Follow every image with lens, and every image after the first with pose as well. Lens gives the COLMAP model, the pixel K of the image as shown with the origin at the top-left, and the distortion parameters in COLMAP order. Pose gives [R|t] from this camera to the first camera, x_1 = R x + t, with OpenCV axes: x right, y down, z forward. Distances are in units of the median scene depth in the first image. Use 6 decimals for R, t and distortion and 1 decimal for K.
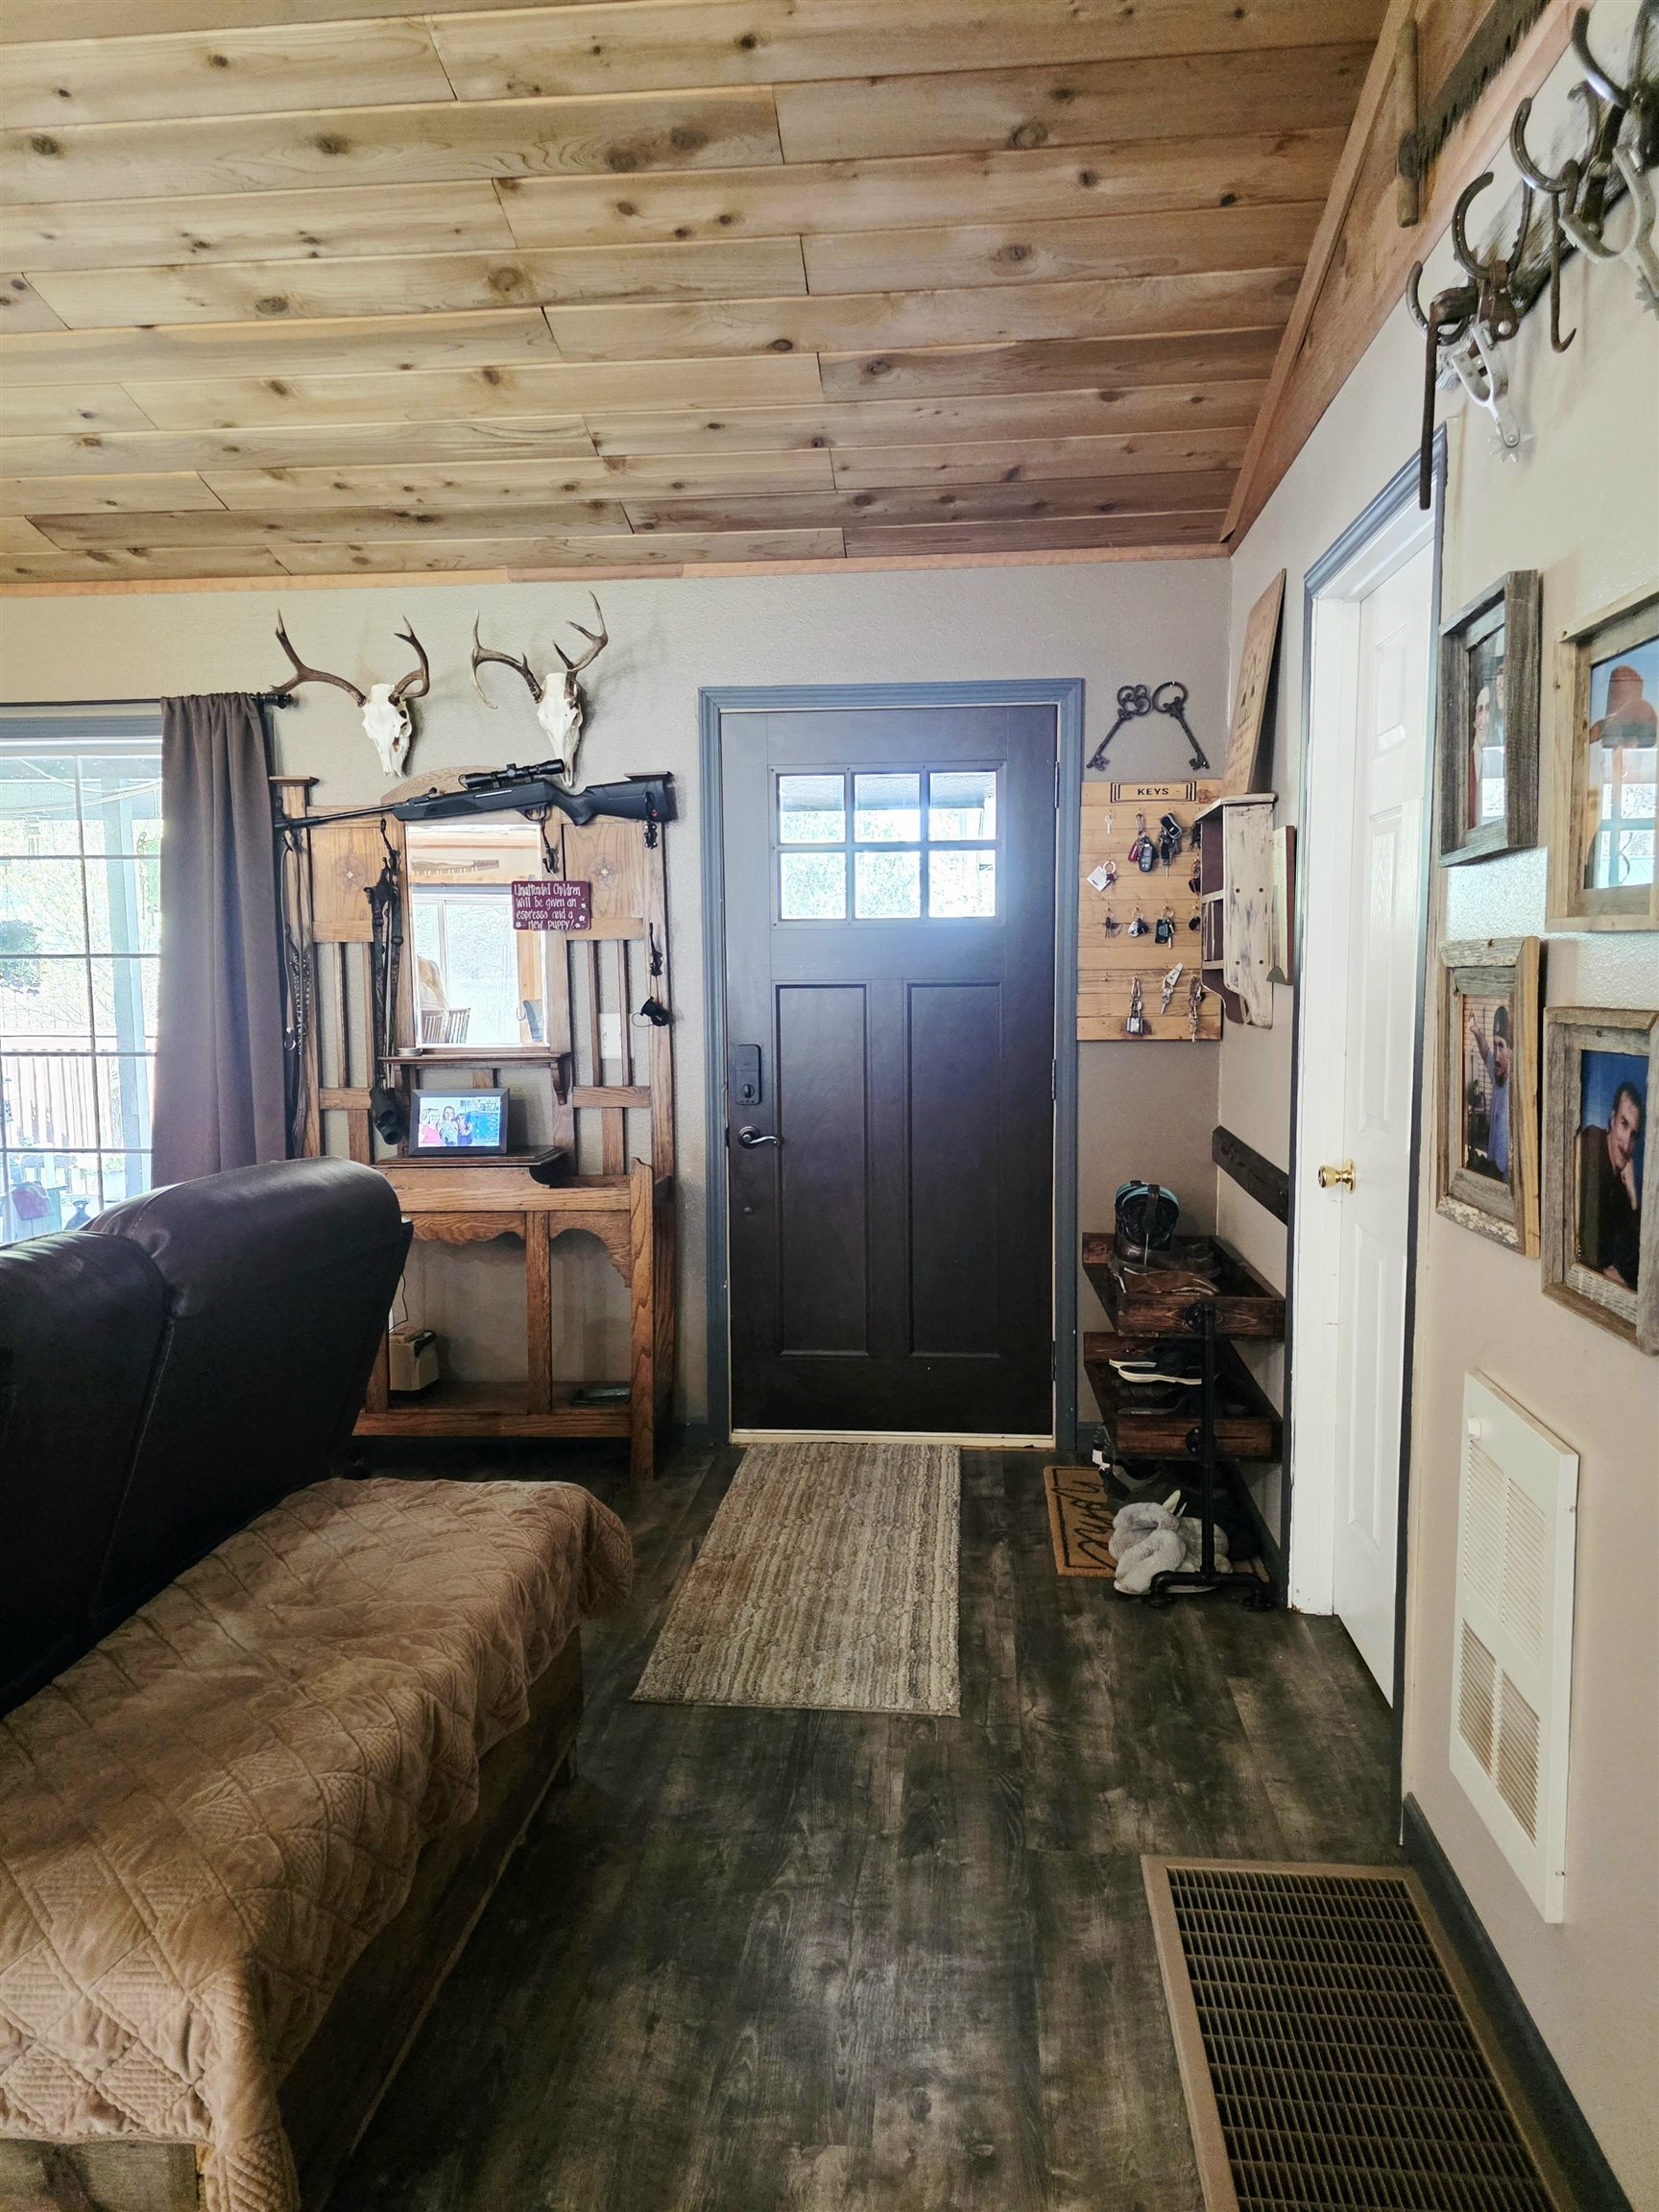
lens RADIAL K [[1482.5, 0, 831.7], [0, 1482.5, 1111.4], [0, 0, 1]] dist [0.055179, -0.048807]
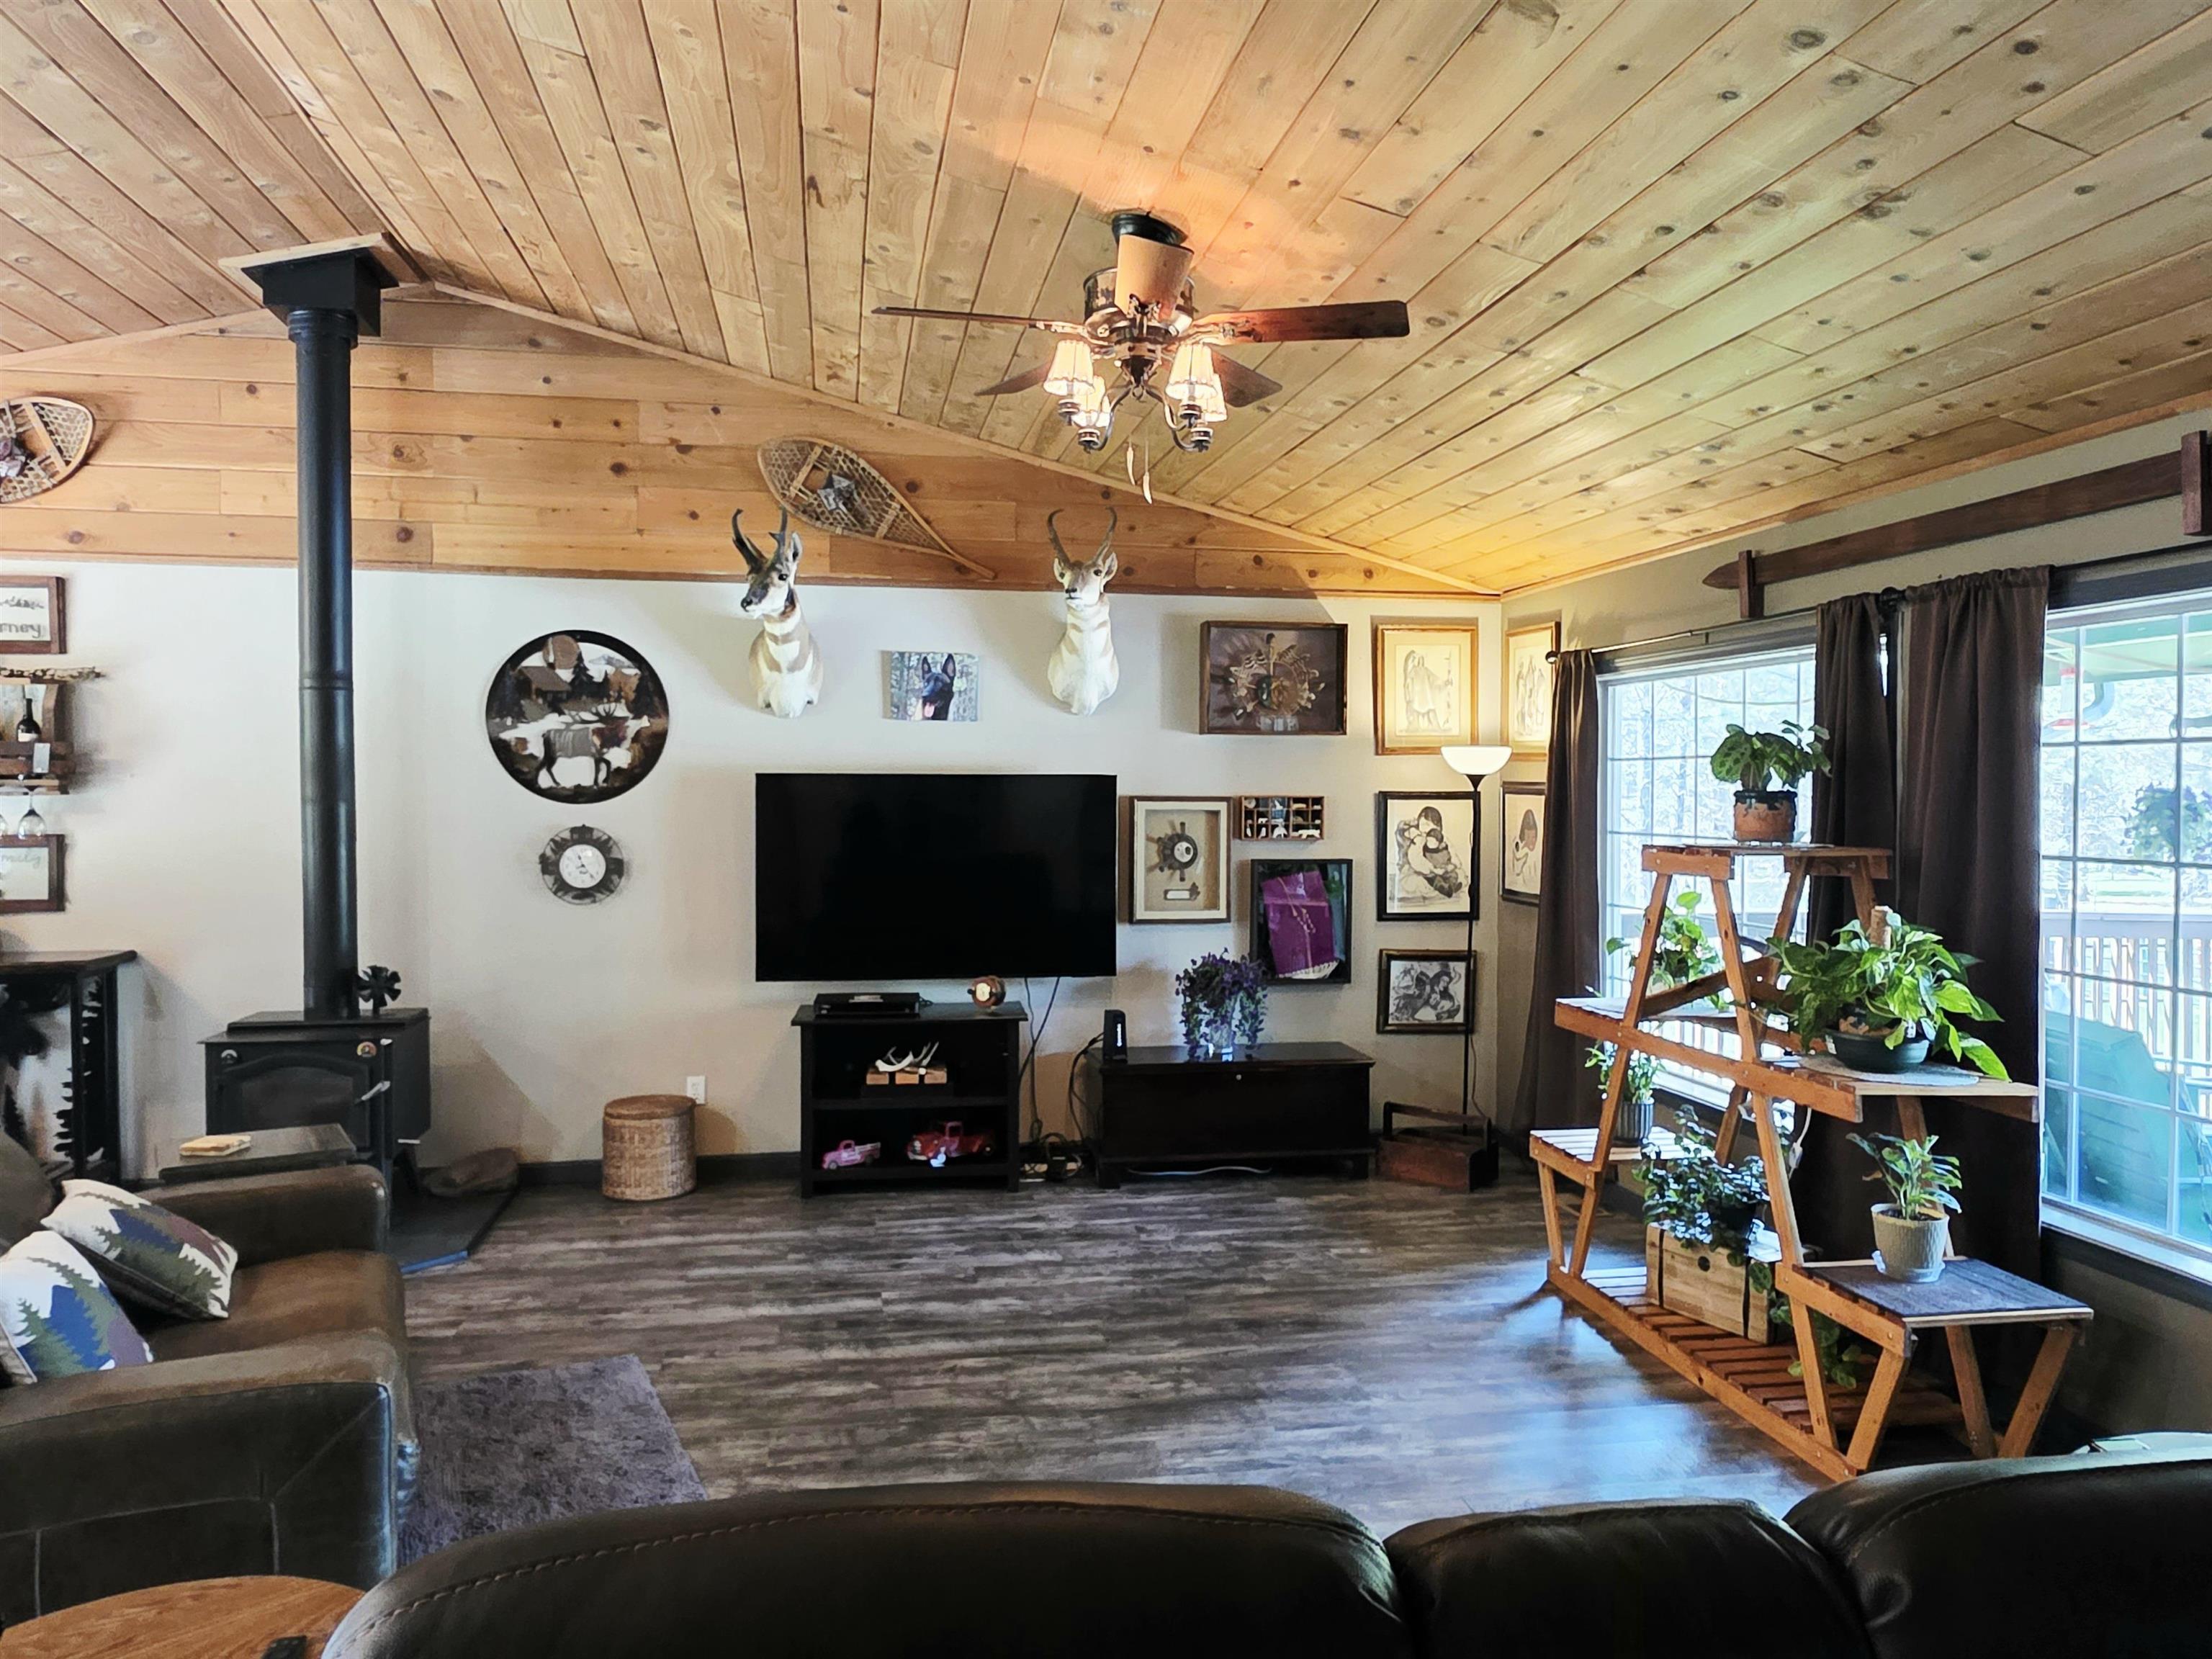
lens RADIAL K [[1503.6, 0, 1106.4], [0, 1503.6, 824.6], [0, 0, 1]] dist [0.010205, -0.008678]
pose [[0.259240, 0.025289, -0.965482, -0.012192], [-0.099015, 0.995086, -0.000522, -0.079056], [0.960724, 0.095732, 0.260470, 0.300465]]
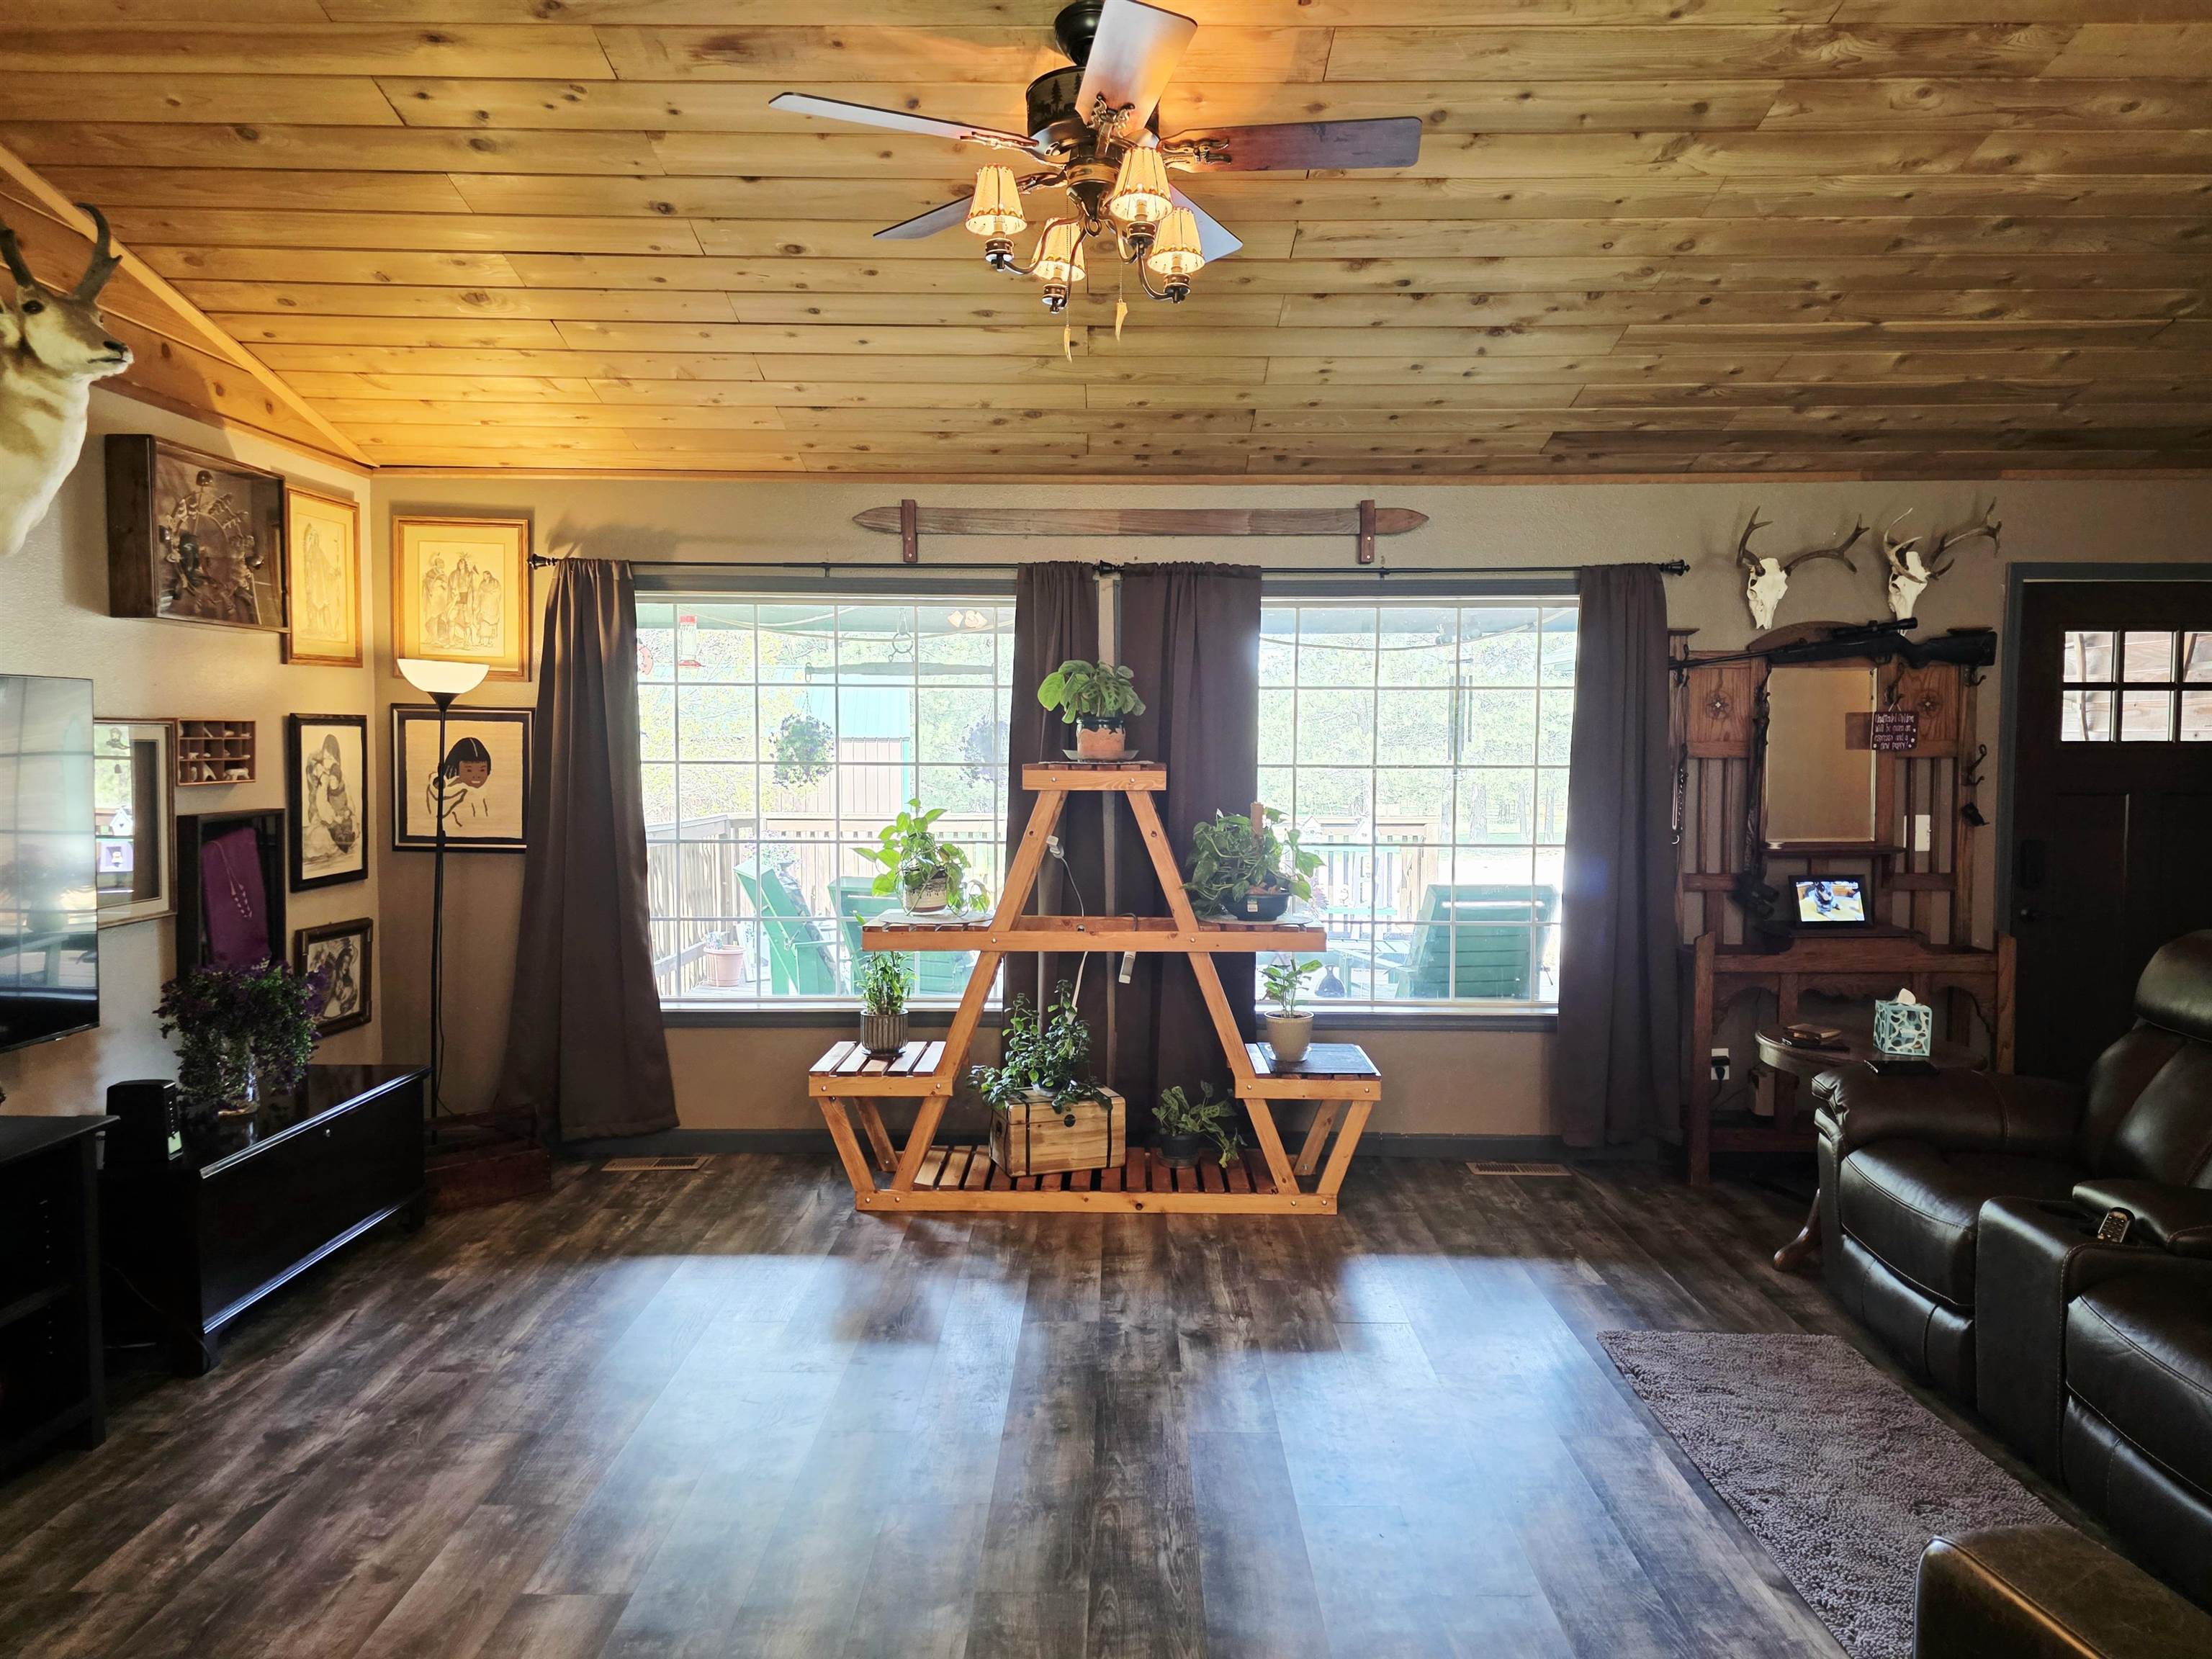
lens RADIAL K [[1482.5, 0, 1095.2], [0, 1482.5, 800.2], [0, 0, 1]] dist [0.055179, -0.048807]
pose [[0.997220, 0.003207, 0.074448, -0.997702], [0.001224, 0.998234, -0.059393, -0.004004], [-0.074507, 0.059319, 0.995455, -0.227815]]
